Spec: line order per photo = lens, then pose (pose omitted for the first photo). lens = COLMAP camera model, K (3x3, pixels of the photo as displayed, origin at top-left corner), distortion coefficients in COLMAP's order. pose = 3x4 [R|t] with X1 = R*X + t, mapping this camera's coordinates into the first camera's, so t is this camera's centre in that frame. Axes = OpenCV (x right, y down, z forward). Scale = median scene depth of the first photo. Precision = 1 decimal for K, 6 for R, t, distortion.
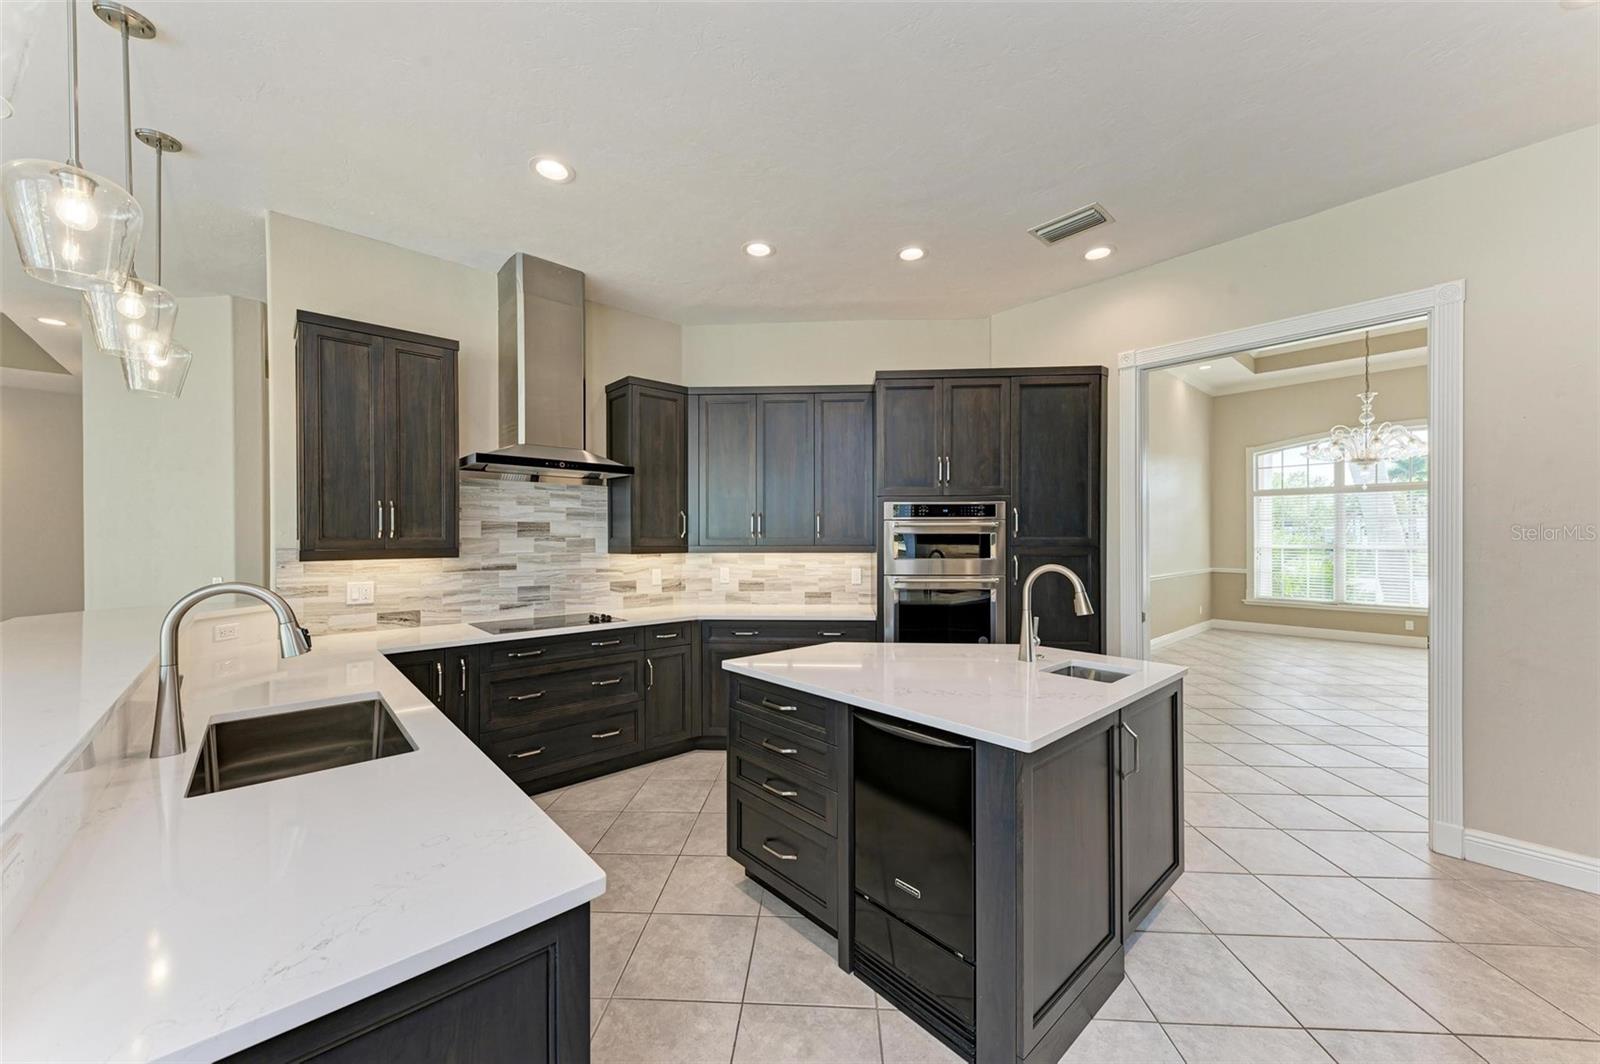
lens RADIAL K [[584.4, 0, 795.3], [0, 584.4, 545.1], [0, 0, 1]] dist [0.010957, -0.002192]
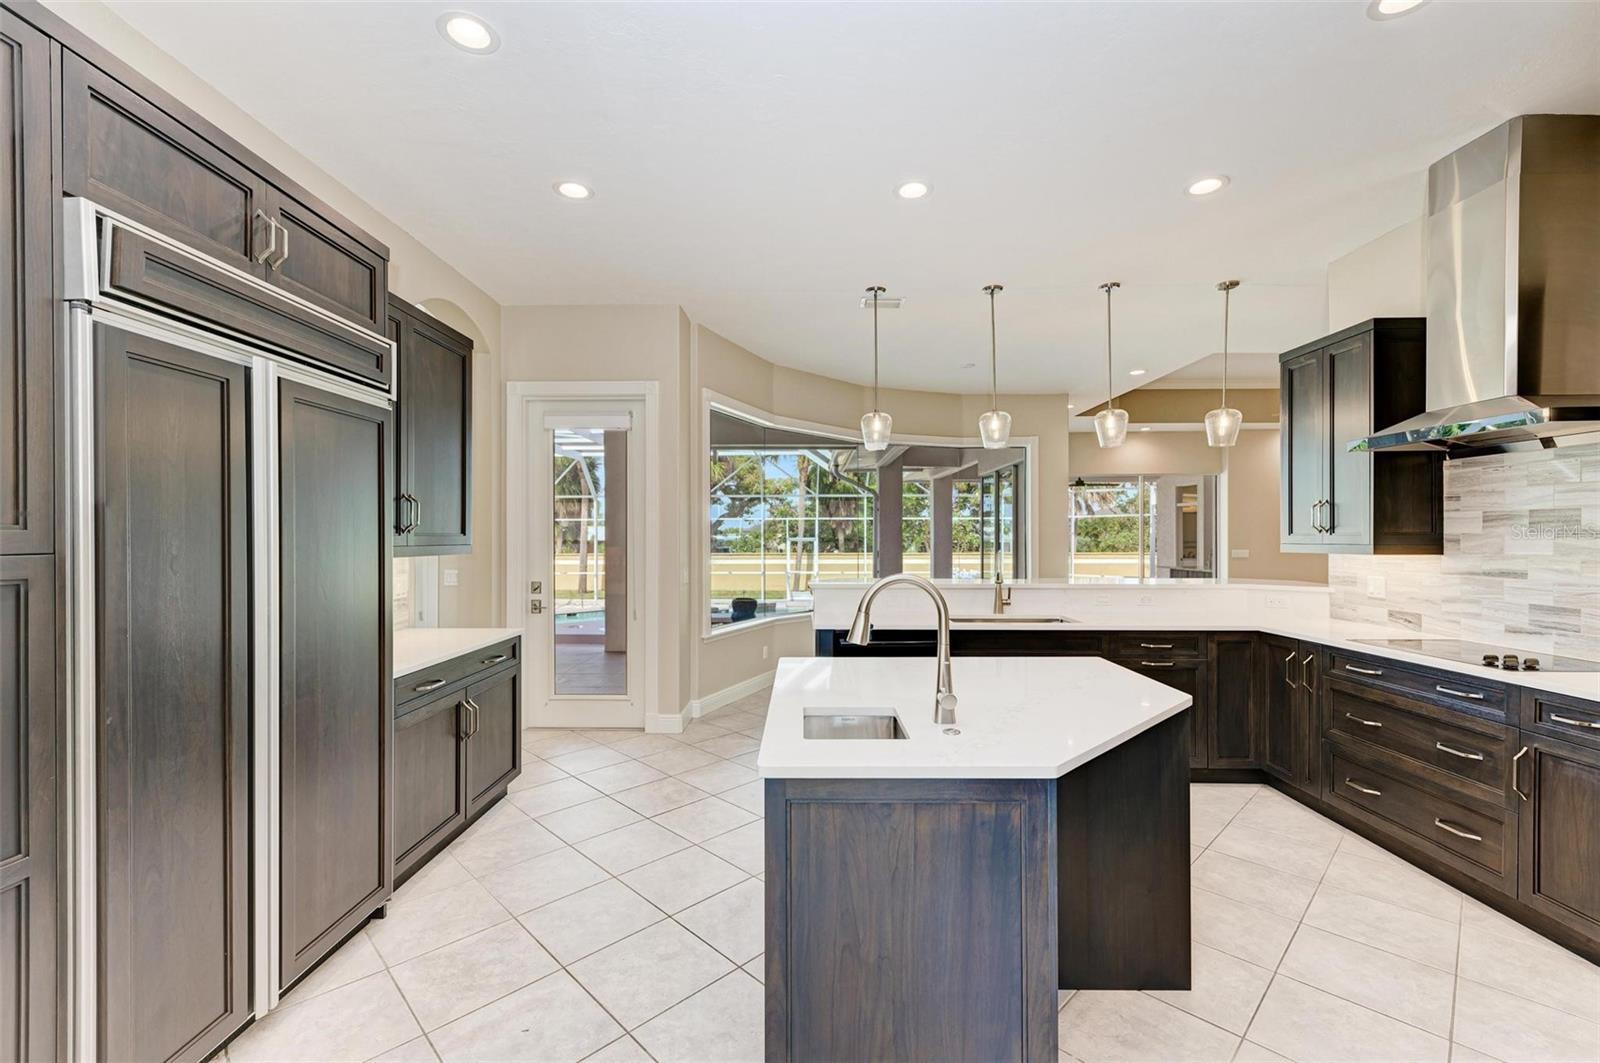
lens RADIAL K [[647.2, 0, 804.4], [0, 647.2, 536.7], [0, 0, 1]] dist [0.008552, -0.000981]
pose [[-0.673938, 0.002758, -0.738783, 0.669303], [-0.006146, 0.999937, 0.009340, -0.009958], [0.738762, 0.010835, -0.673879, 0.888112]]
